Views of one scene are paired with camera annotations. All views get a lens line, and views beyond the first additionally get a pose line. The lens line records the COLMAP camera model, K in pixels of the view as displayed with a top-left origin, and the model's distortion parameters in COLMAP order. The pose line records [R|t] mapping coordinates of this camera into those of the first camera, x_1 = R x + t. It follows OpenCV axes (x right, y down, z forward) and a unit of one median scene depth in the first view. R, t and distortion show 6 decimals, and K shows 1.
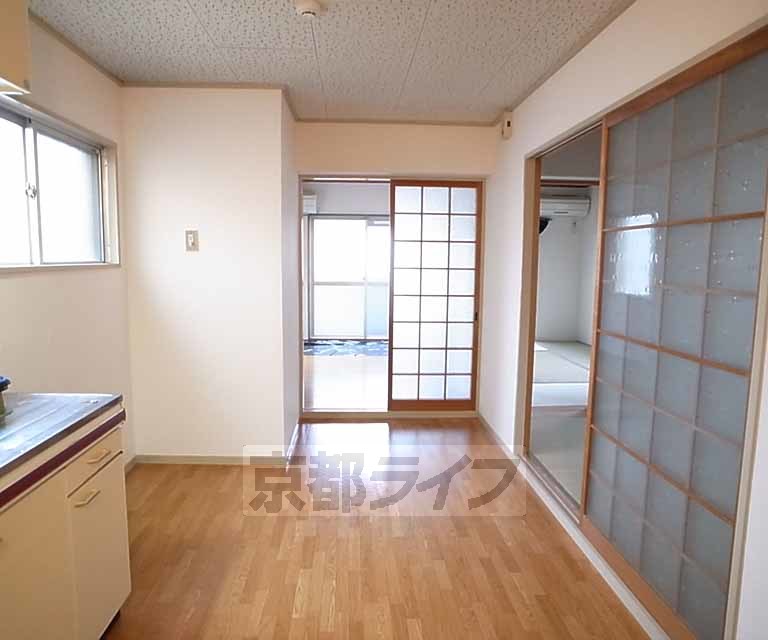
lens RADIAL K [[520.5, 0, 383.4], [0, 520.5, 319.4], [0, 0, 1]] dist [-0.076196, 0.033638]
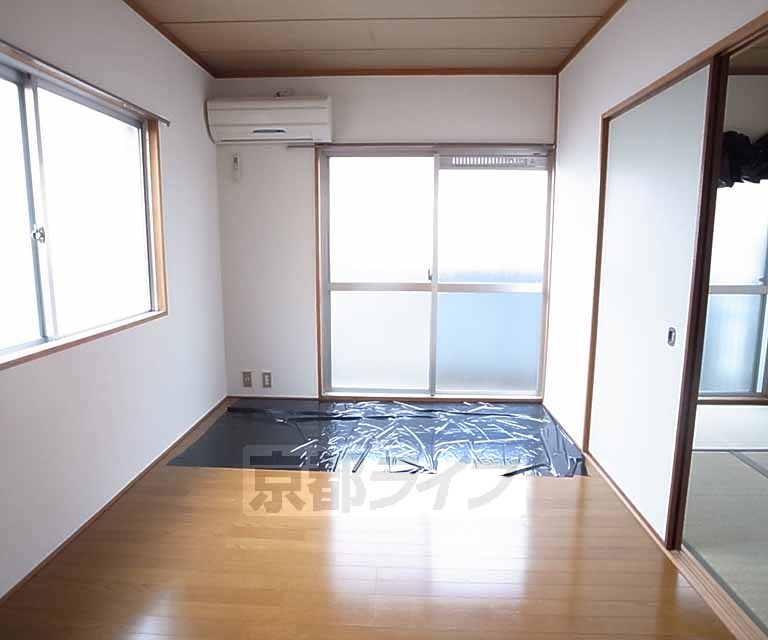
lens RADIAL K [[520.5, 0, 384.9], [0, 520.5, 317.1], [0, 0, 1]] dist [-0.076196, 0.033638]
pose [[0.994252, 0.008326, -0.106744, -0.027742], [-0.003802, 0.999089, 0.042512, -0.062006], [0.107001, -0.041861, 0.993377, 0.507856]]
